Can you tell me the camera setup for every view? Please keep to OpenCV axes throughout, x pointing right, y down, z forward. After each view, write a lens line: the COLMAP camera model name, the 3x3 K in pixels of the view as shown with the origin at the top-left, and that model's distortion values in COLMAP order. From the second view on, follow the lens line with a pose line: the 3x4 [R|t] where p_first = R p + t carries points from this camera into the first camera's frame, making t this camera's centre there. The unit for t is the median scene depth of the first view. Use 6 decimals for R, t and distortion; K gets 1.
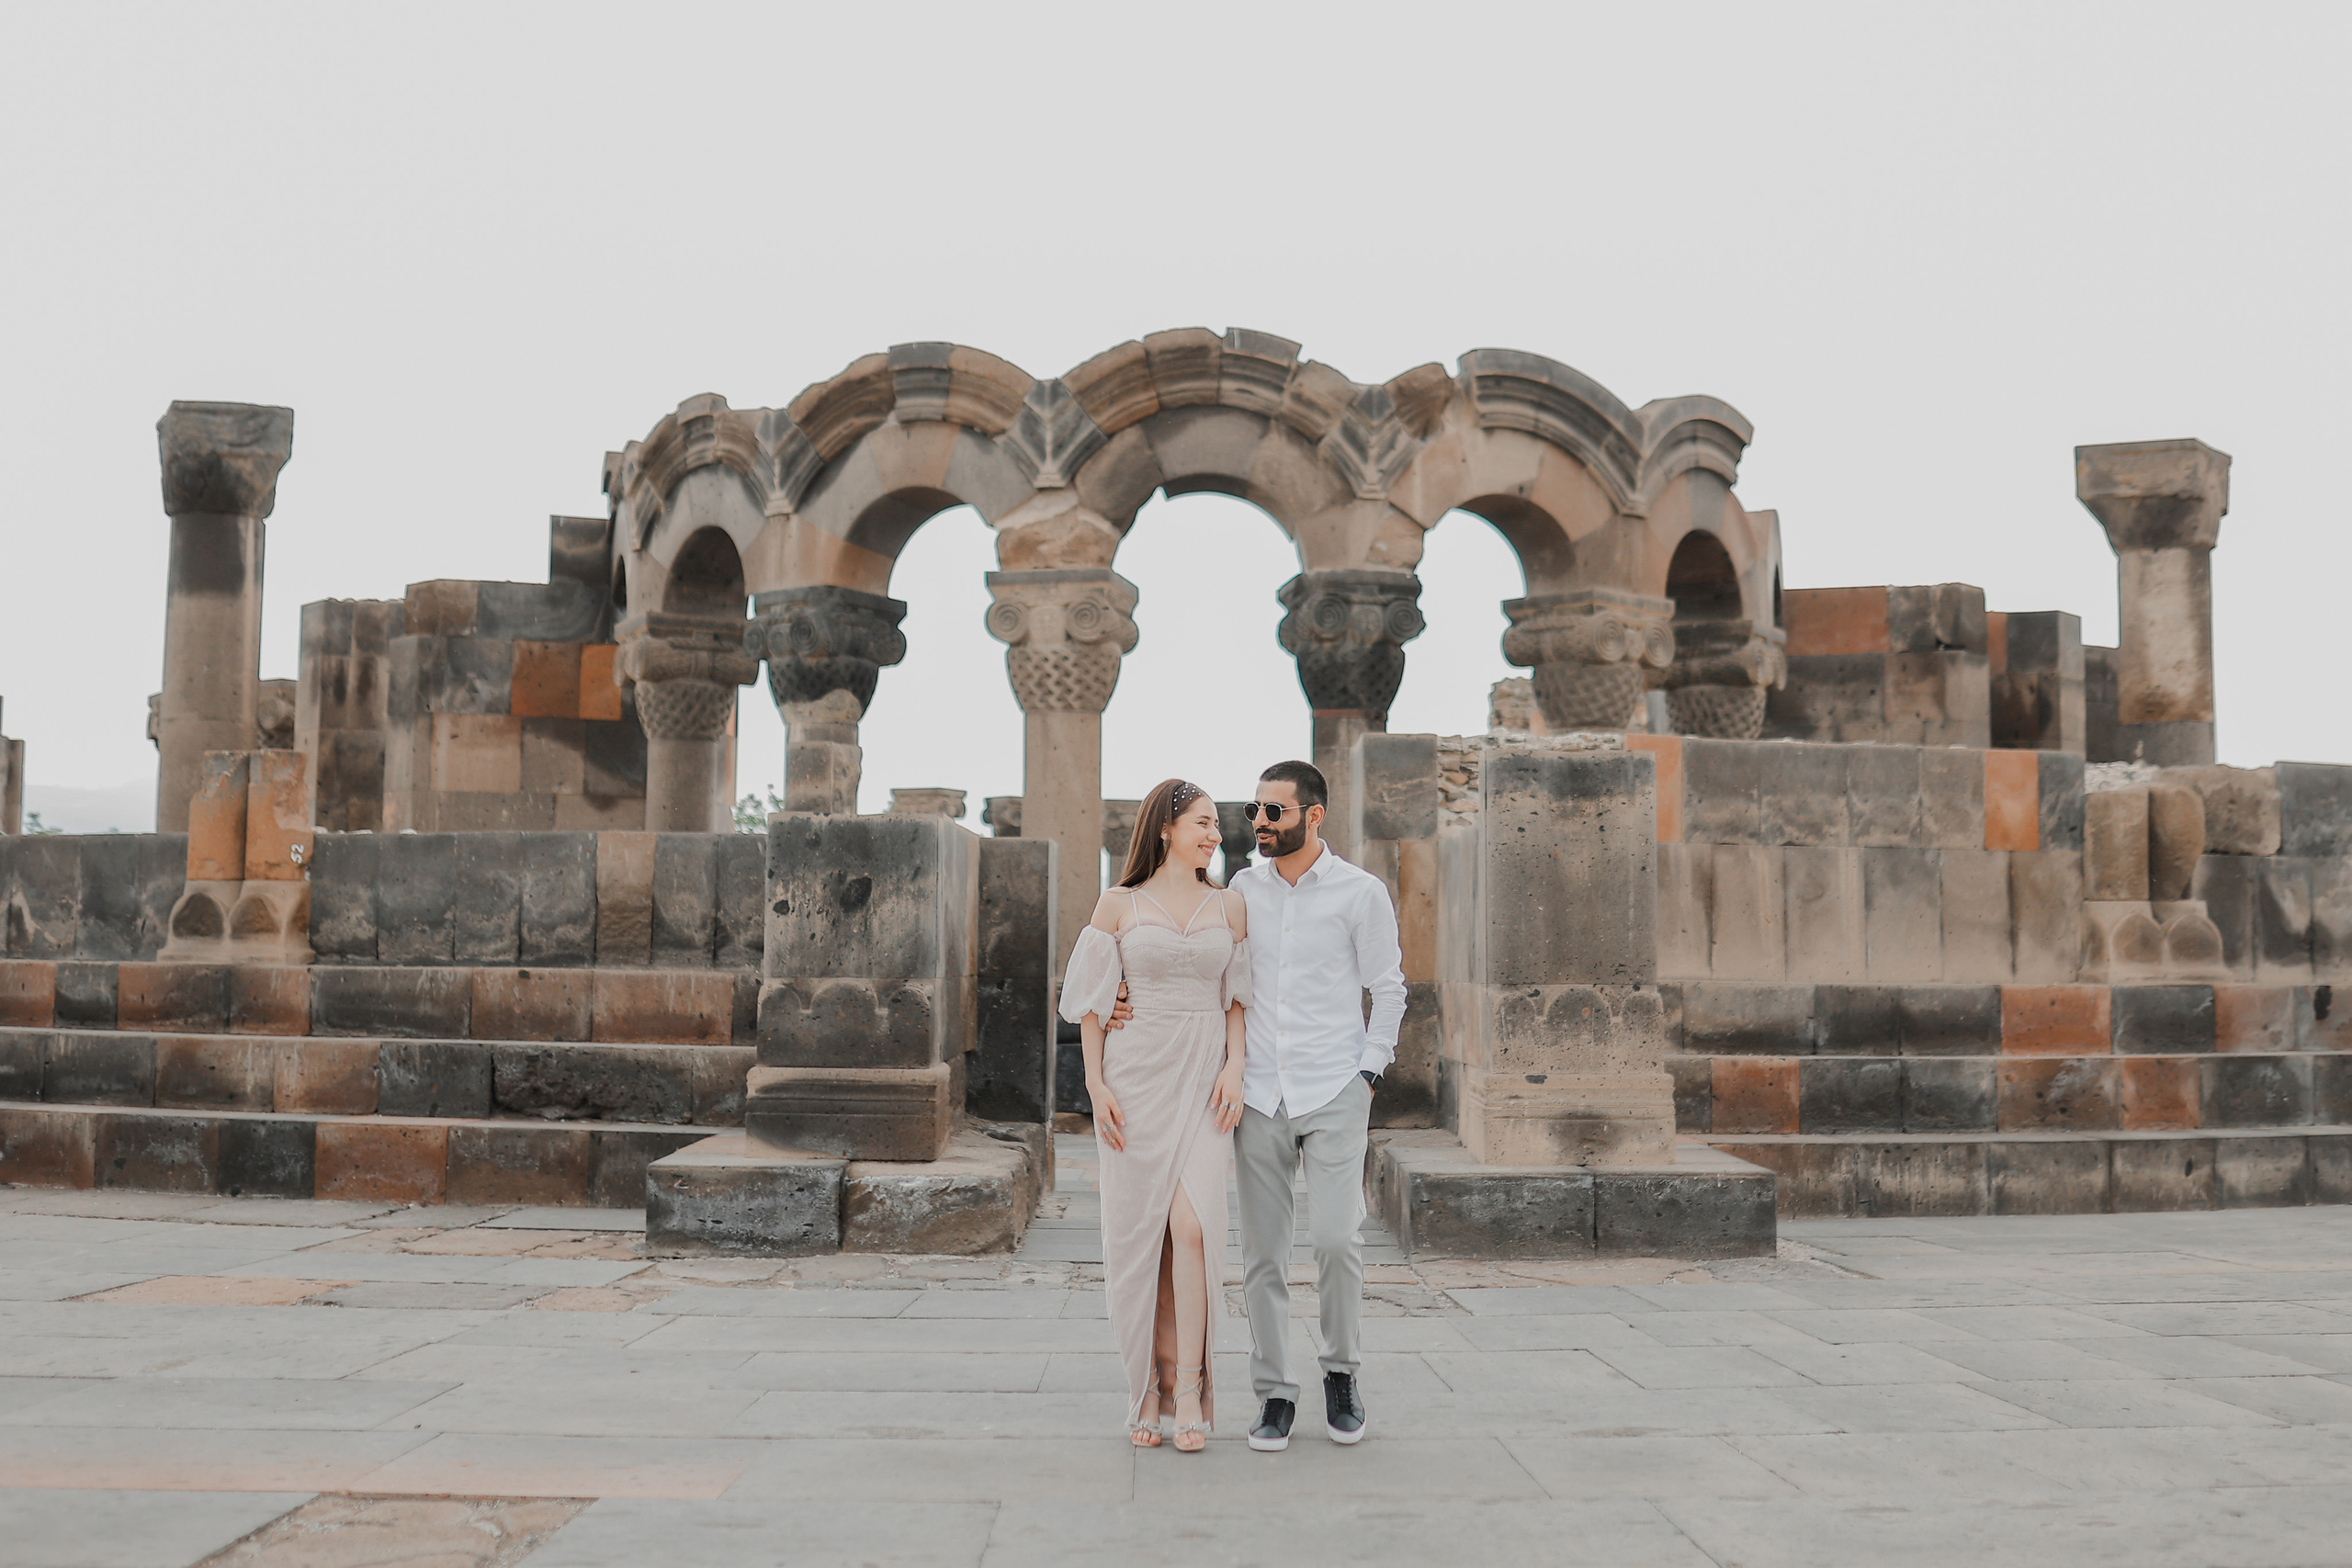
lens RADIAL K [[2248.6, 0, 1176.0], [0, 2248.6, 784.0], [0, 0, 1]] dist [-0.062060, 0.087804]
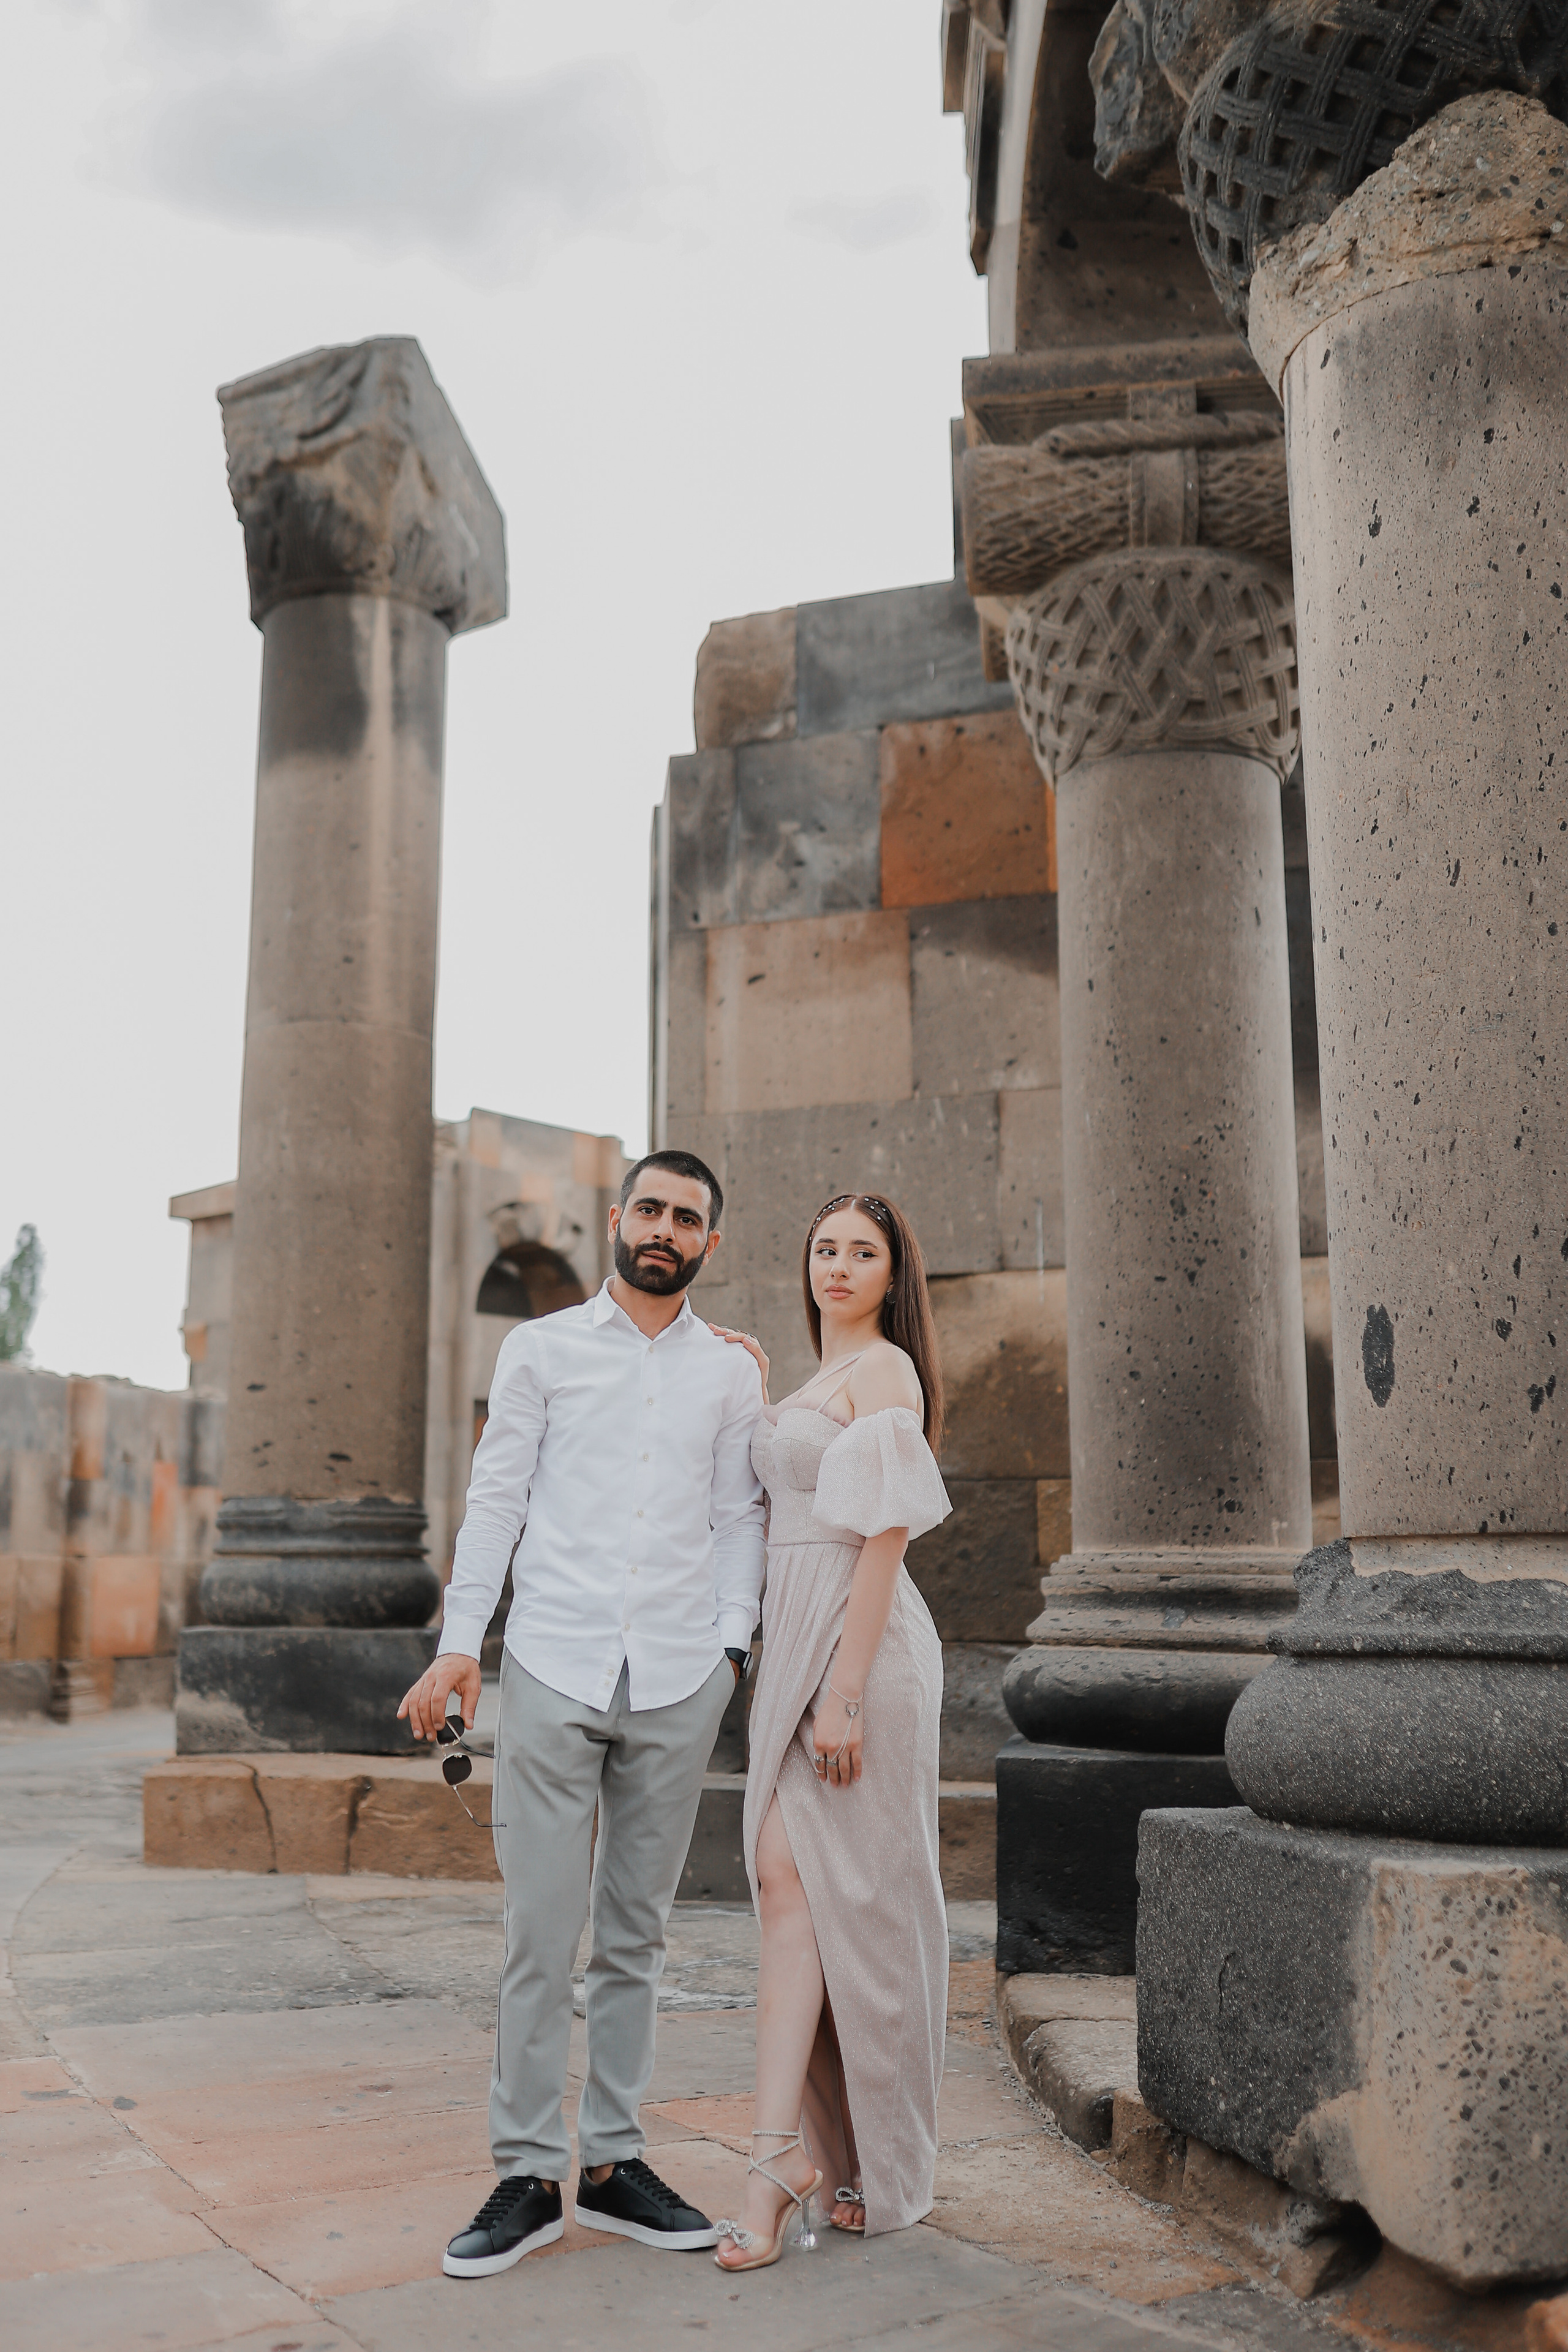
lens RADIAL K [[2248.8, 0, 784.0], [0, 2248.8, 1176.0], [0, 0, 1]] dist [-0.062060, 0.087804]
pose [[0.780361, -0.124714, -0.612767, -0.126480], [0.058542, 0.990177, -0.126973, 0.112035], [0.622583, 0.063213, 0.779997, 1.172731]]
